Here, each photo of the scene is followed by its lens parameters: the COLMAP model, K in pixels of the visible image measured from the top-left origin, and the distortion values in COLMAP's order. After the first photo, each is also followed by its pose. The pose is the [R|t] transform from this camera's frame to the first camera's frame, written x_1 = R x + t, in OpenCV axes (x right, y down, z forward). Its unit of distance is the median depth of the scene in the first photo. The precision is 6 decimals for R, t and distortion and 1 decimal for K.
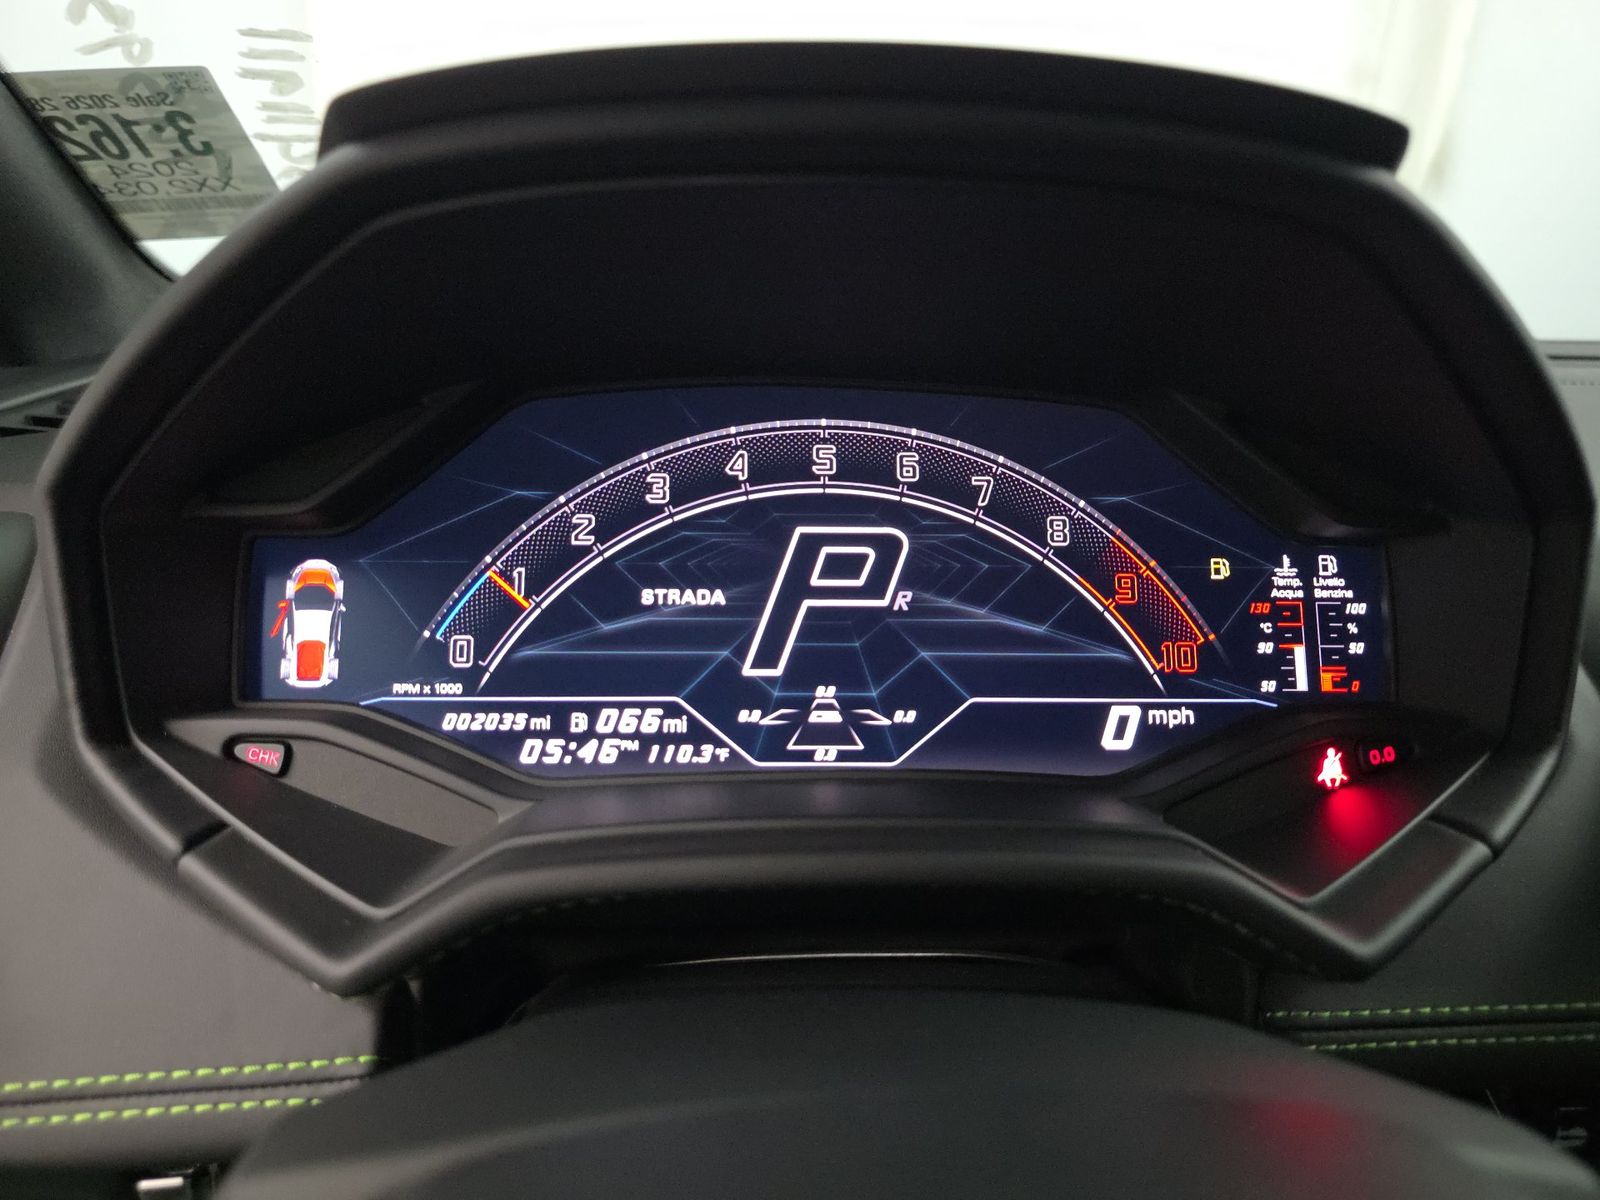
lens RADIAL K [[1047.9, 0, 800.0], [0, 1047.9, 600.0], [0, 0, 1]] dist [0.028211, -0.001927]
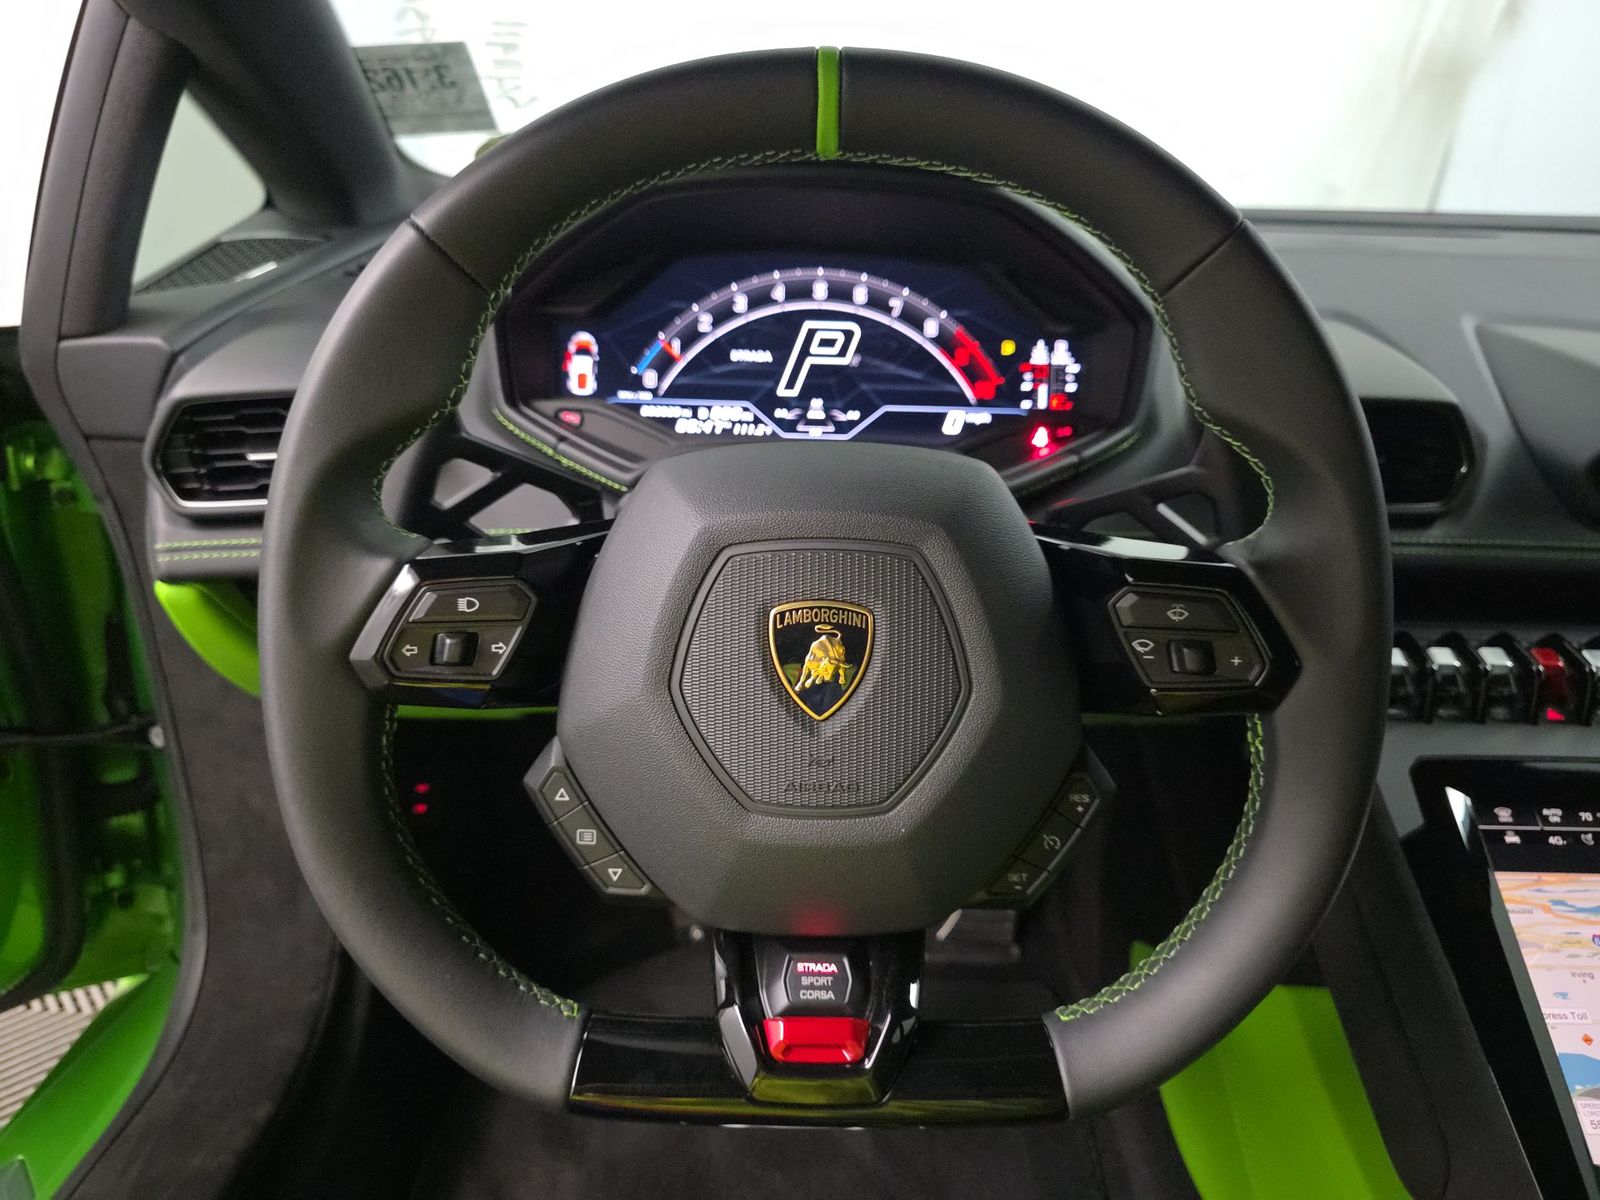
lens RADIAL K [[1047.9, 0, 800.0], [0, 1047.9, 600.0], [0, 0, 1]] dist [0.028211, -0.001927]
pose [[0.998966, 0.026821, -0.036711, 0.079038], [-0.021071, 0.988628, 0.148898, 0.166978], [0.040288, -0.147971, 0.988171, -1.174220]]
